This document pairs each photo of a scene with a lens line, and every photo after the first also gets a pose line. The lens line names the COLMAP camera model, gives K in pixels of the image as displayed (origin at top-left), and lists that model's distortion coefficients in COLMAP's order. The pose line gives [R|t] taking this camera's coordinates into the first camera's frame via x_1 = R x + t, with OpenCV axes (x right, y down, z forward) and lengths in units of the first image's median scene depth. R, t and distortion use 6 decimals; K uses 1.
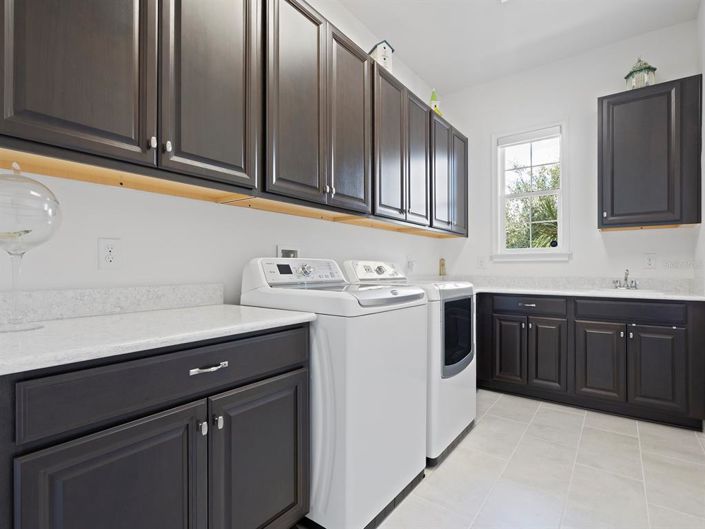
lens RADIAL K [[364.3, 0, 351.7], [0, 364.3, 263.3], [0, 0, 1]] dist [-0.006799, -0.000559]
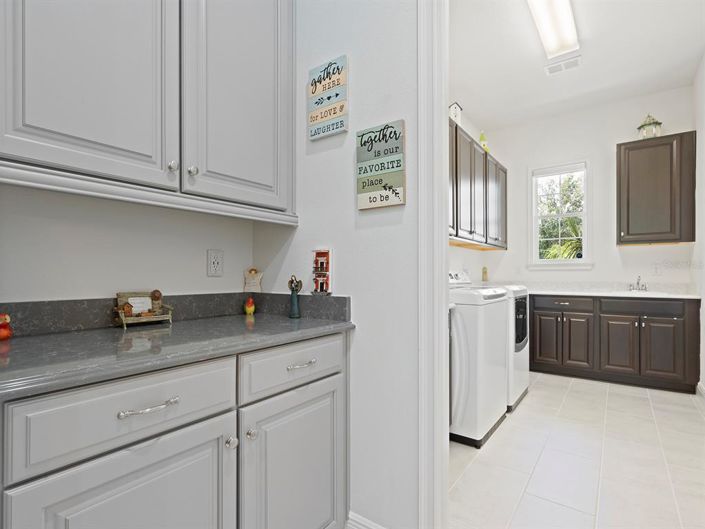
lens RADIAL K [[364.3, 0, 353.0], [0, 364.3, 271.2], [0, 0, 1]] dist [-0.006799, -0.000559]
pose [[0.999997, -0.001922, 0.001224, -0.279984], [0.001918, 0.999990, 0.004007, -0.007672], [-0.001232, -0.004005, 0.999991, -0.313072]]
